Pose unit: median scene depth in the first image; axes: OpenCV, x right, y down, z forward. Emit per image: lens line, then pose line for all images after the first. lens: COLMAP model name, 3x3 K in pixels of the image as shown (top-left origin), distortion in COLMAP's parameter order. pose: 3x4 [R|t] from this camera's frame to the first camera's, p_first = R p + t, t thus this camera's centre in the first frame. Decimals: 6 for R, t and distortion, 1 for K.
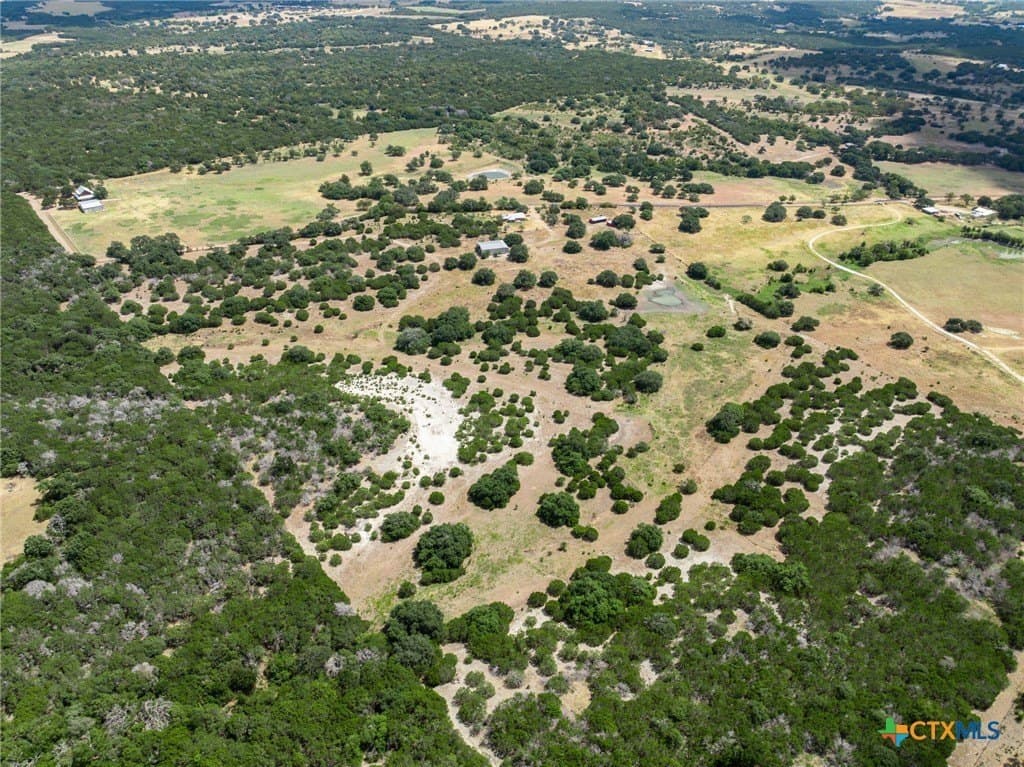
lens RADIAL K [[720.2, 0, 512.9], [0, 720.2, 382.6], [0, 0, 1]] dist [-0.031754, 0.022300]
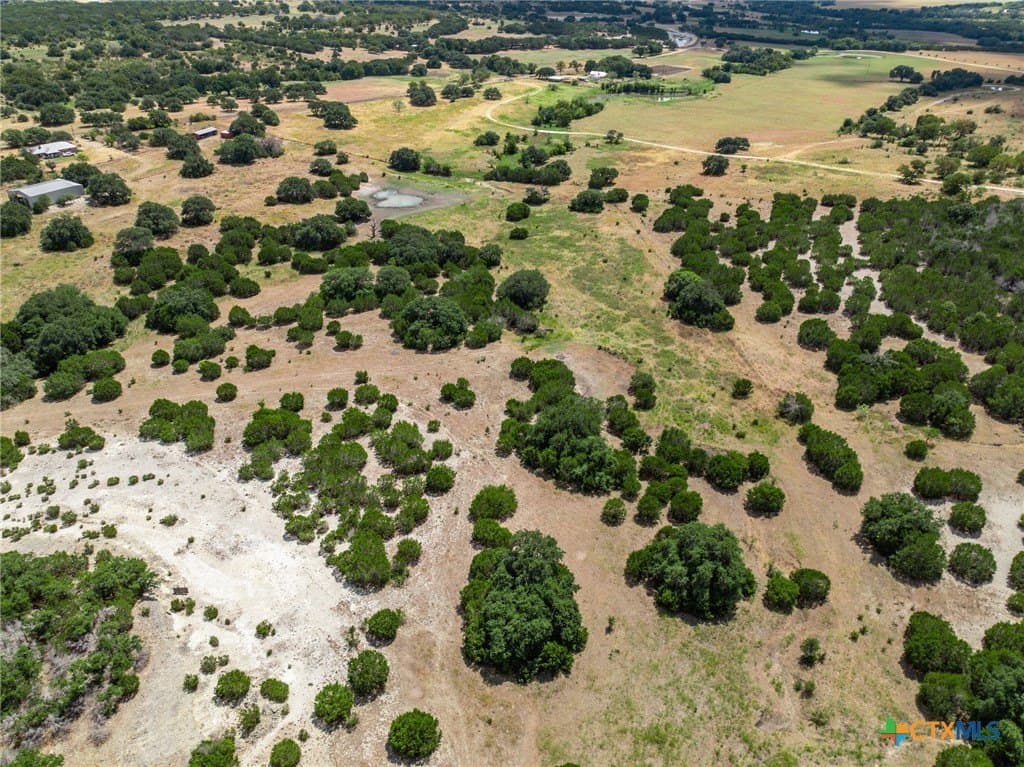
lens RADIAL K [[720.2, 0, 512.9], [0, 720.2, 382.6], [0, 0, 1]] dist [-0.031754, 0.022300]
pose [[0.755714, -0.342536, 0.558180, -0.135523], [0.345341, 0.932612, 0.104758, 0.003282], [-0.556449, 0.113595, 0.823080, 0.503210]]
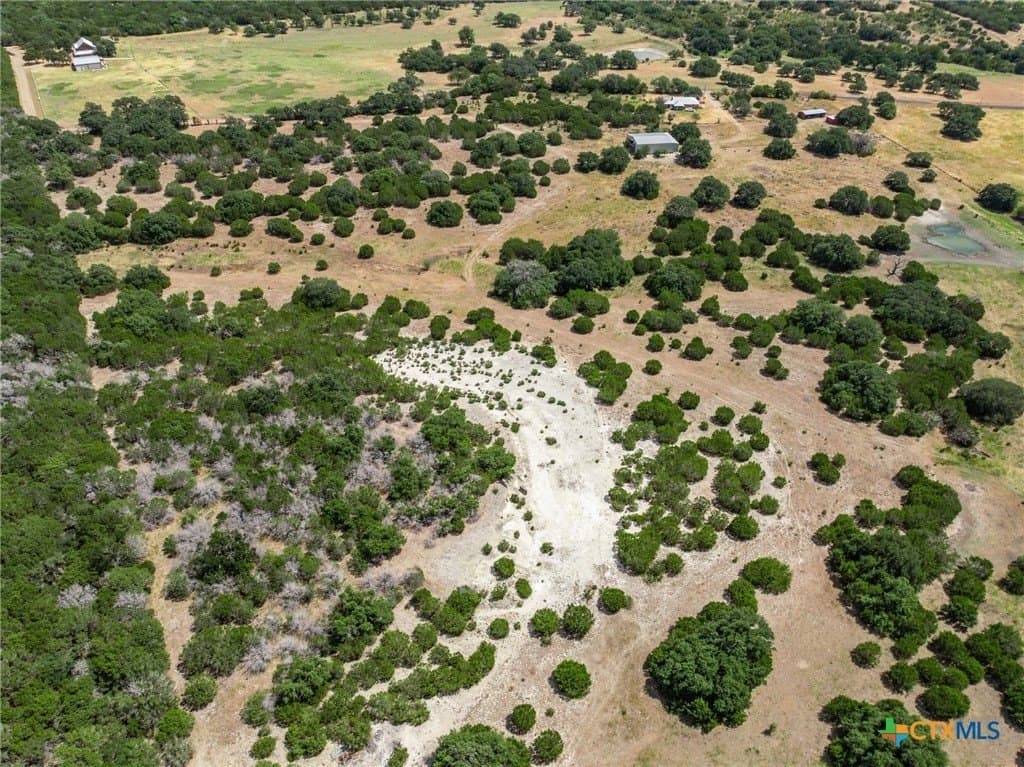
lens RADIAL K [[720.2, 0, 512.9], [0, 720.2, 382.6], [0, 0, 1]] dist [-0.031754, 0.022300]
pose [[0.989948, 0.085363, -0.112765, -0.075822], [-0.075995, 0.993486, 0.084918, -0.027354], [0.119279, -0.075495, 0.989986, 0.428307]]
